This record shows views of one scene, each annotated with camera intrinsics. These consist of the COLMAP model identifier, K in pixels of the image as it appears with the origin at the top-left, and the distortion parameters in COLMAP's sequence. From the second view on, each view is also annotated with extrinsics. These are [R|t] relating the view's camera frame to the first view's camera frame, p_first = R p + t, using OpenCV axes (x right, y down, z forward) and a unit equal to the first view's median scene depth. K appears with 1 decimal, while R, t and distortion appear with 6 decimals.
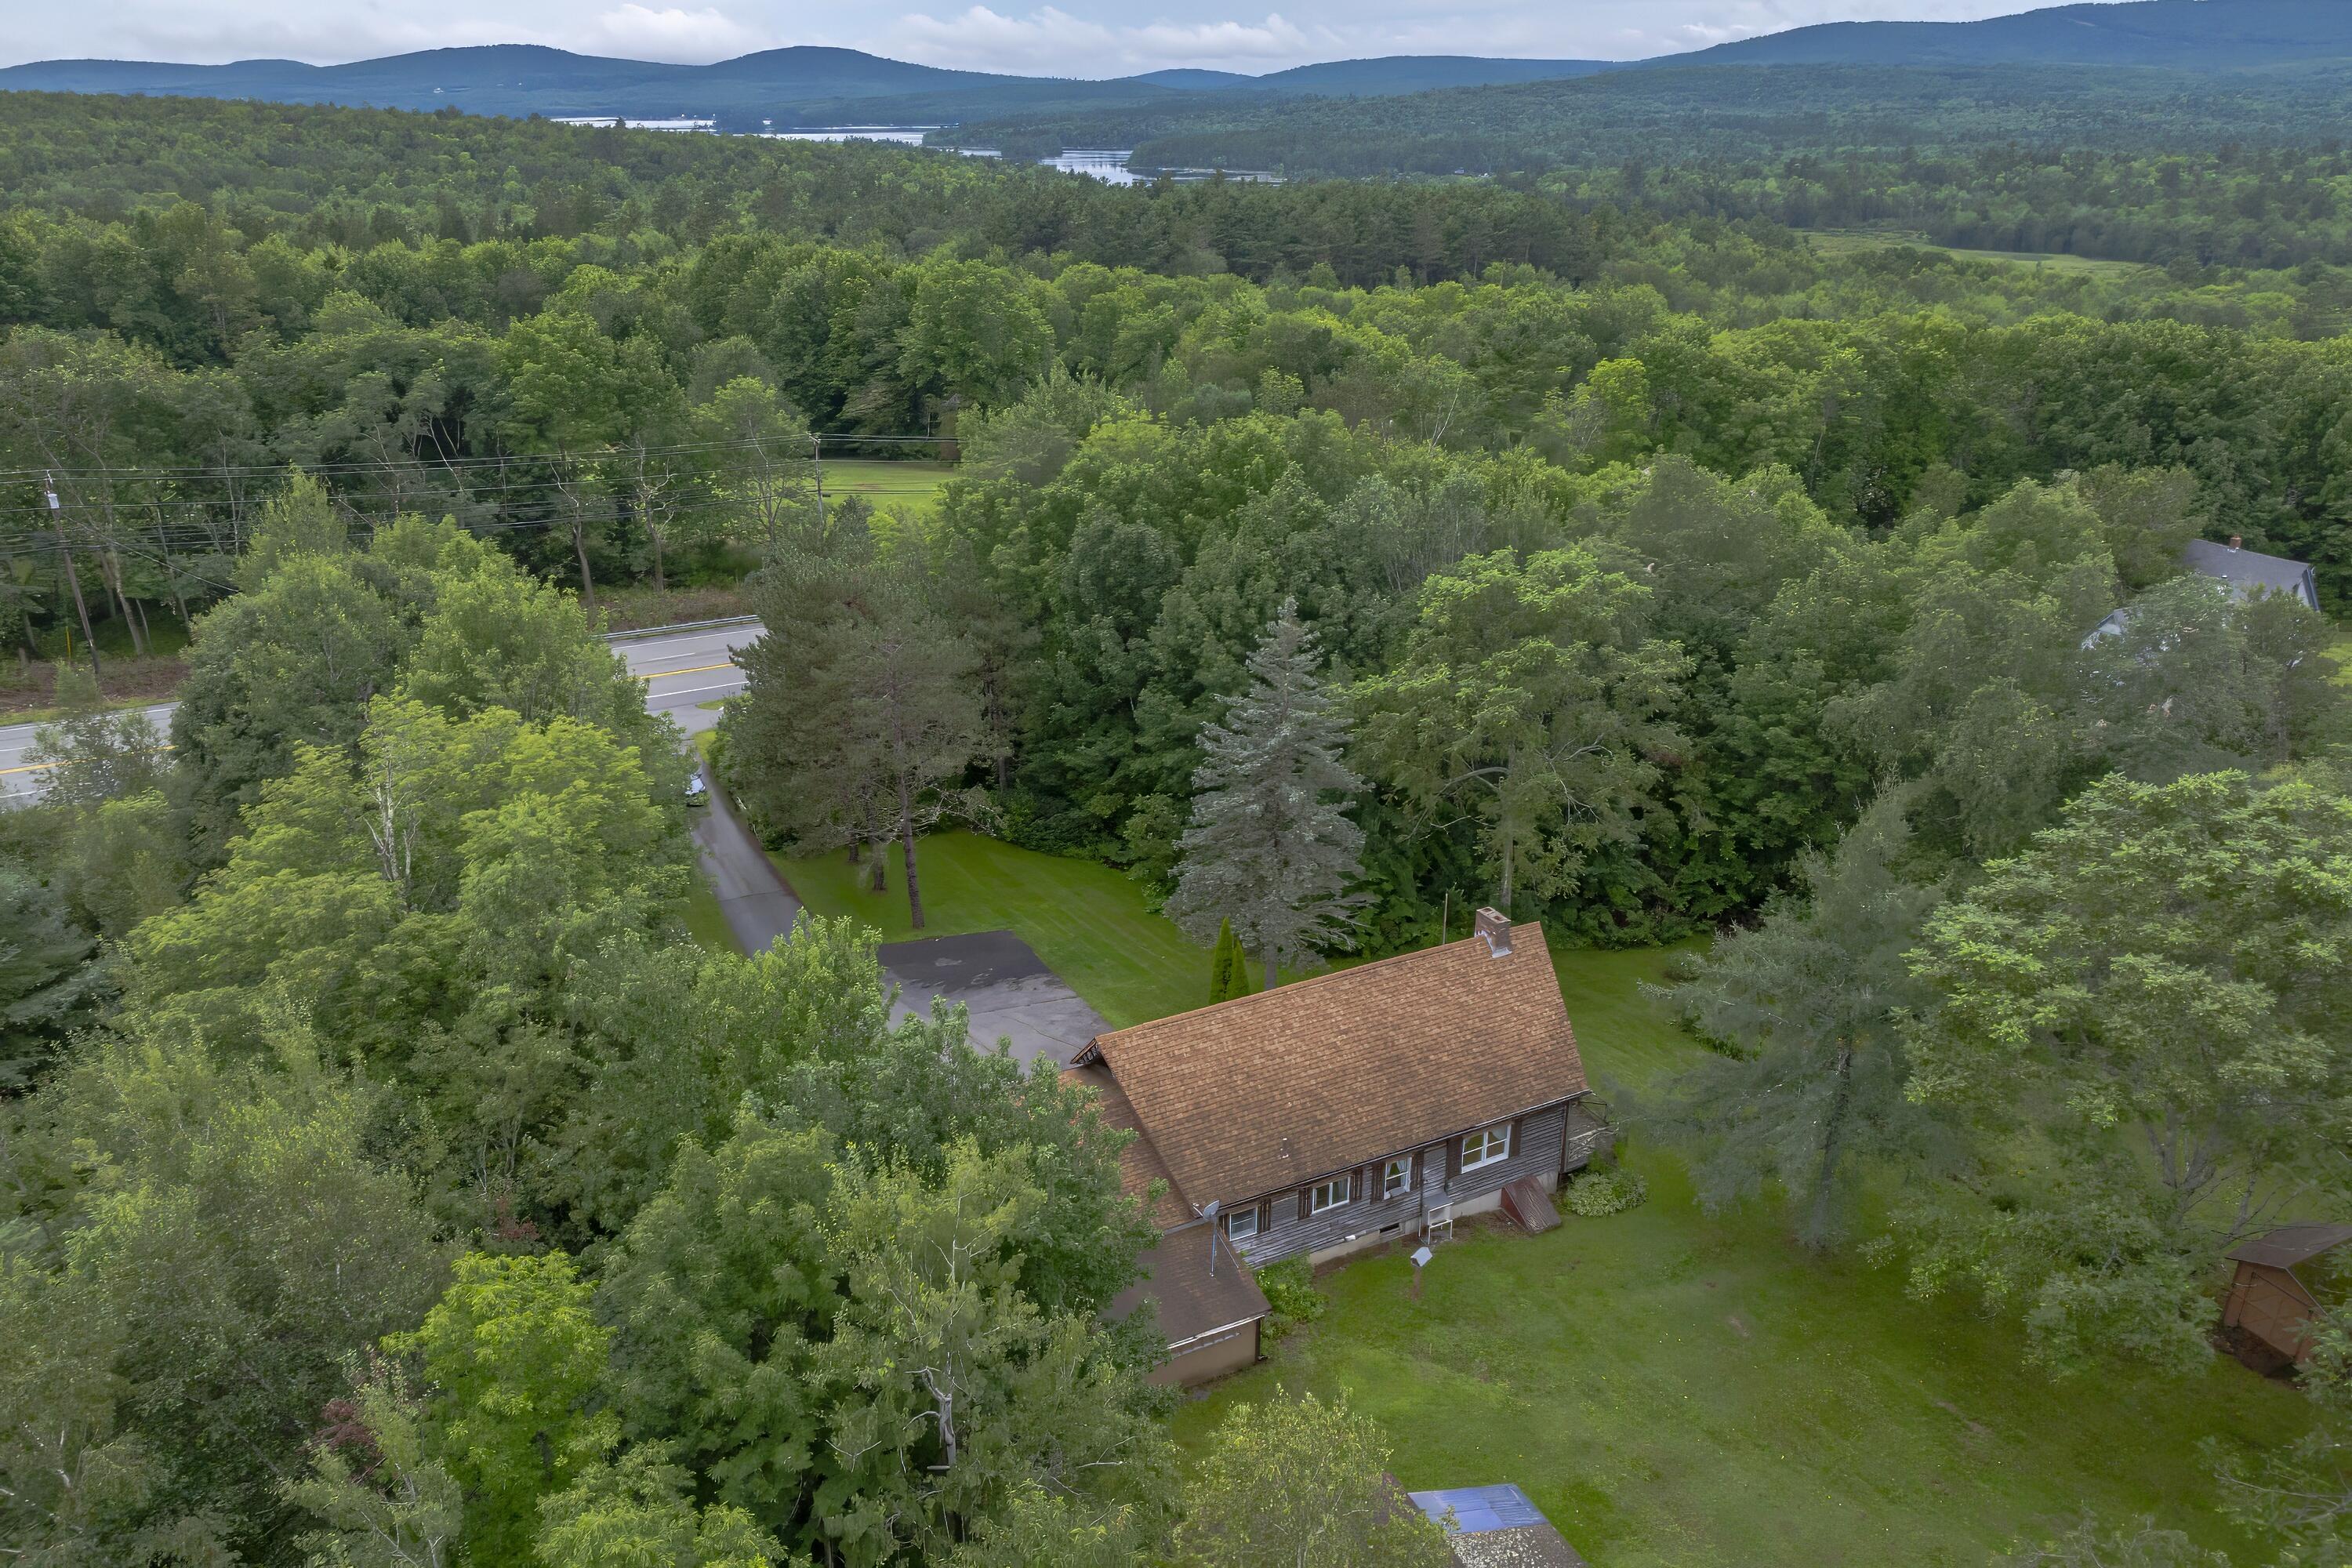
lens RADIAL K [[1622.6, 0, 1178.9], [0, 1622.6, 786.6], [0, 0, 1]] dist [-0.035506, 0.017678]
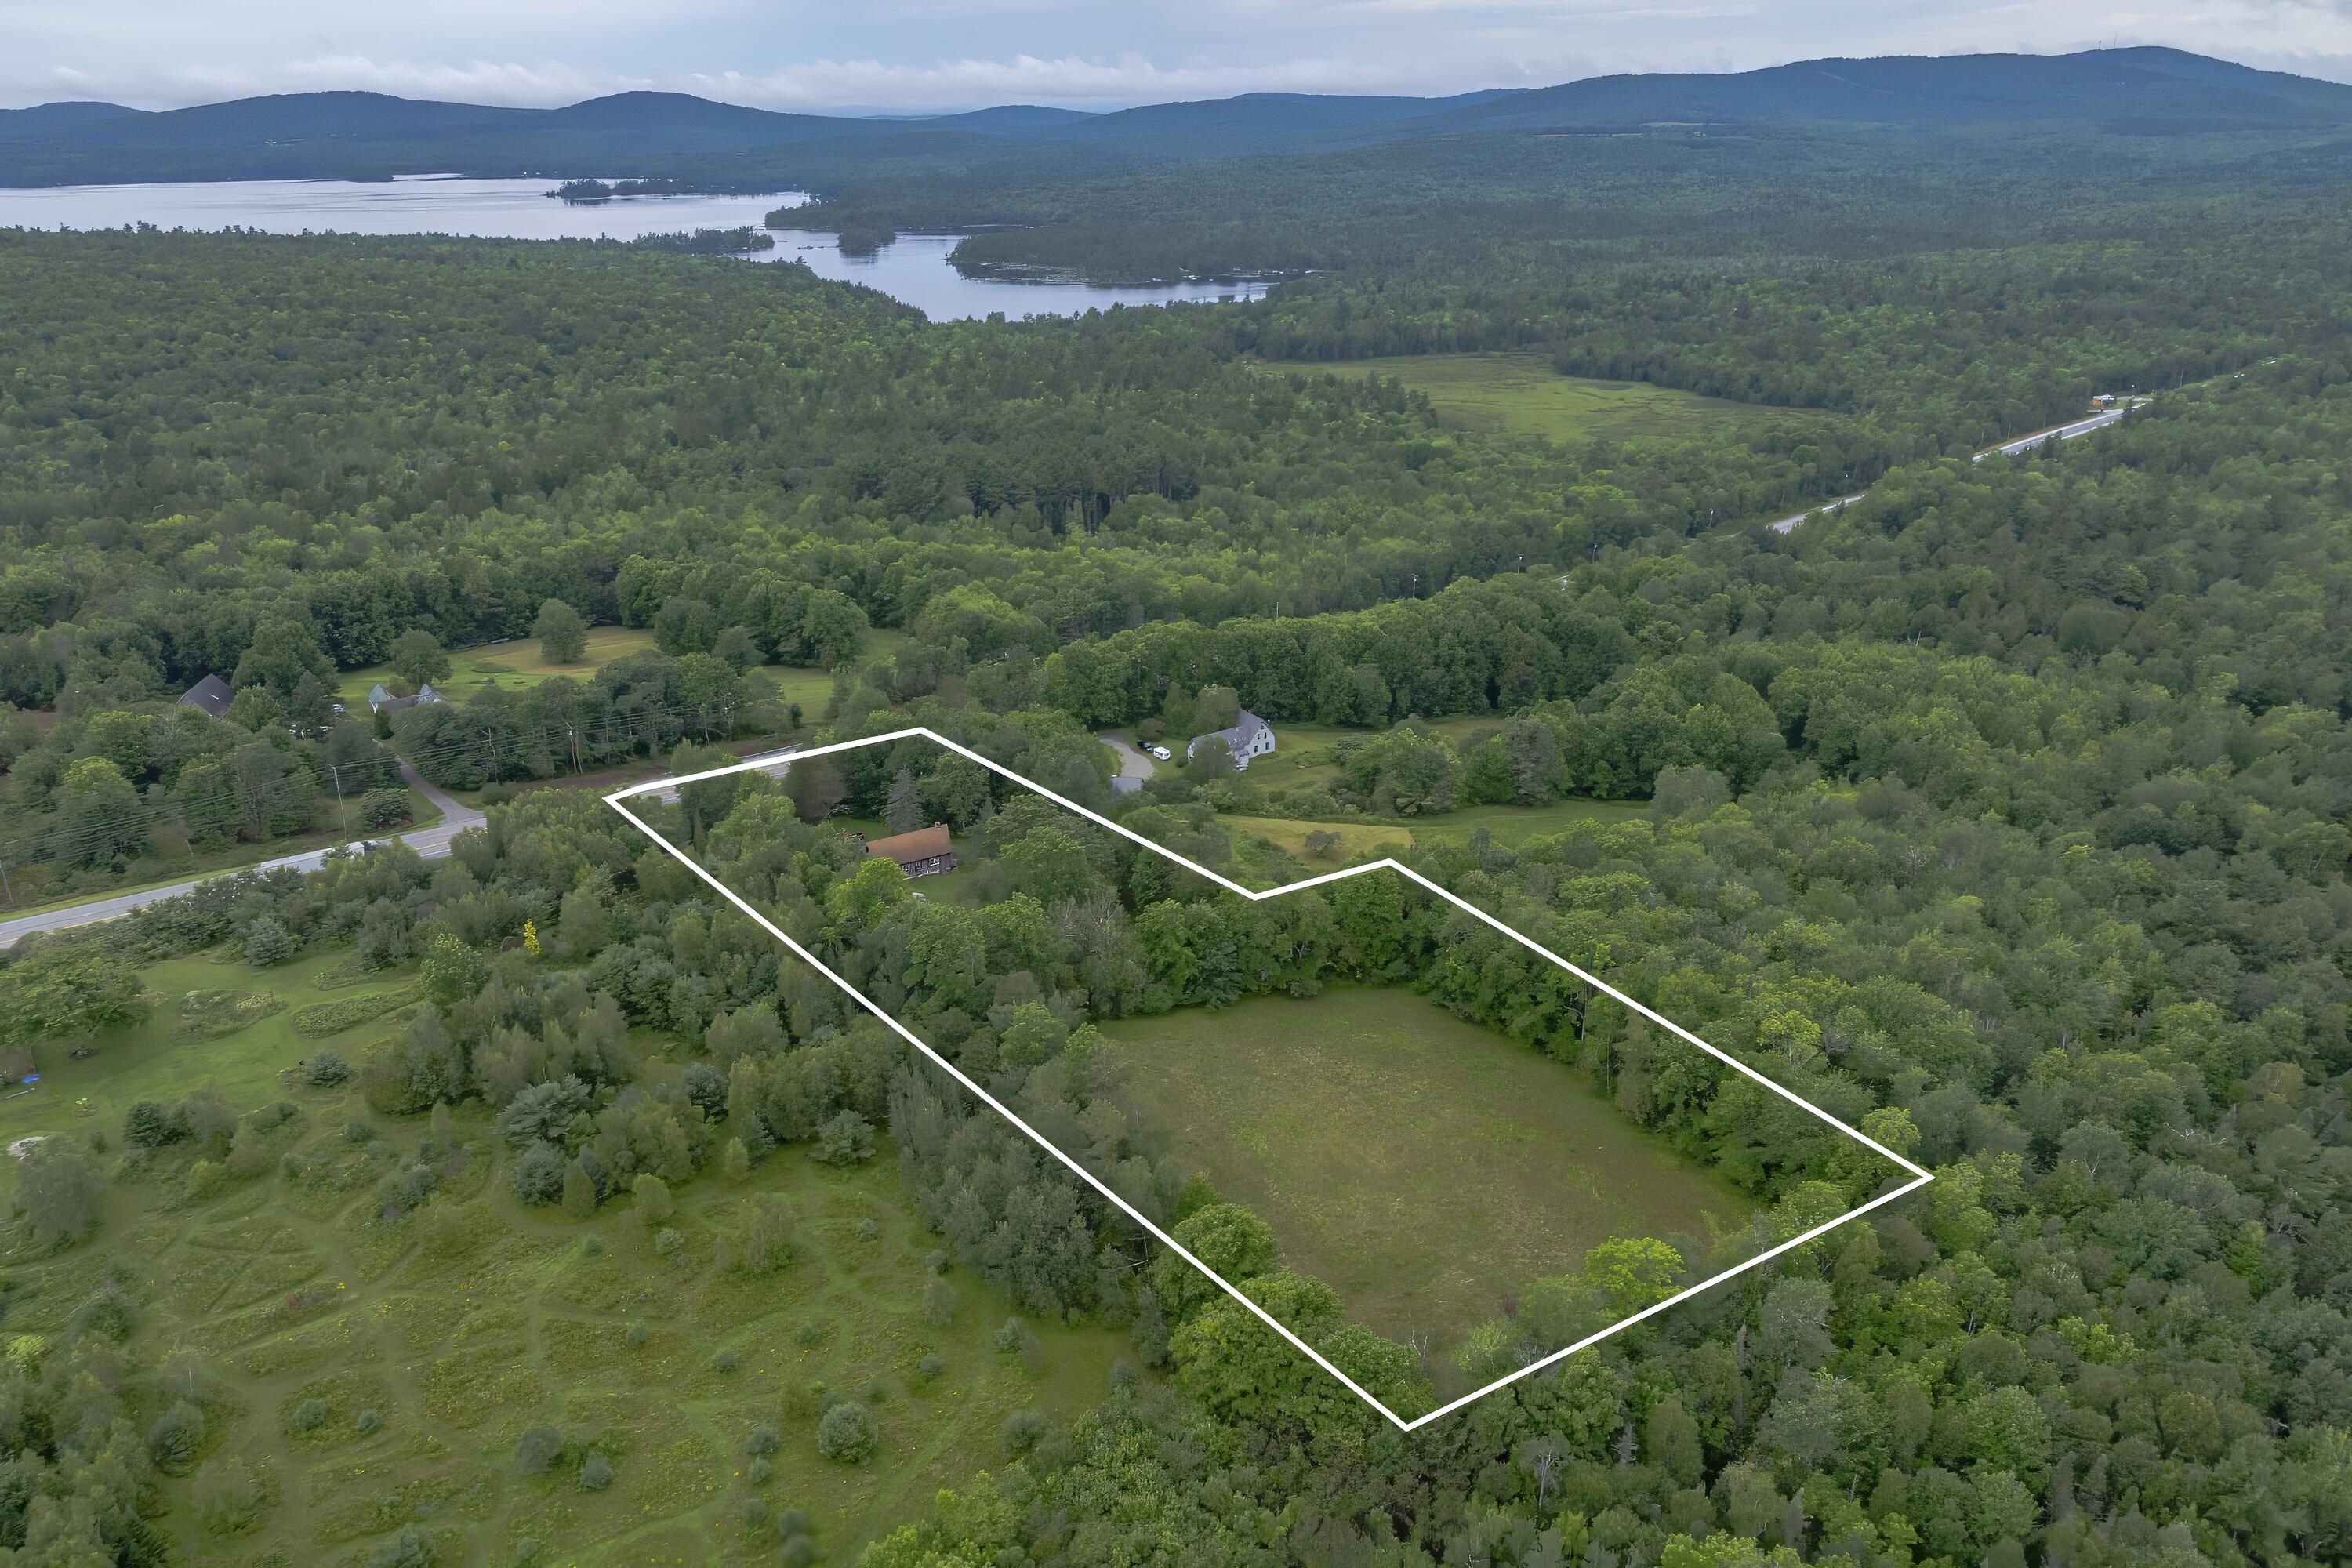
lens RADIAL K [[1622.6, 0, 1170.8], [0, 1622.6, 781.4], [0, 0, 1]] dist [-0.035506, 0.017678]
pose [[0.996024, -0.036940, 0.081062, 0.153125], [0.037995, 0.999212, -0.011509, 0.008224], [-0.080573, 0.014543, 0.996643, -1.310506]]
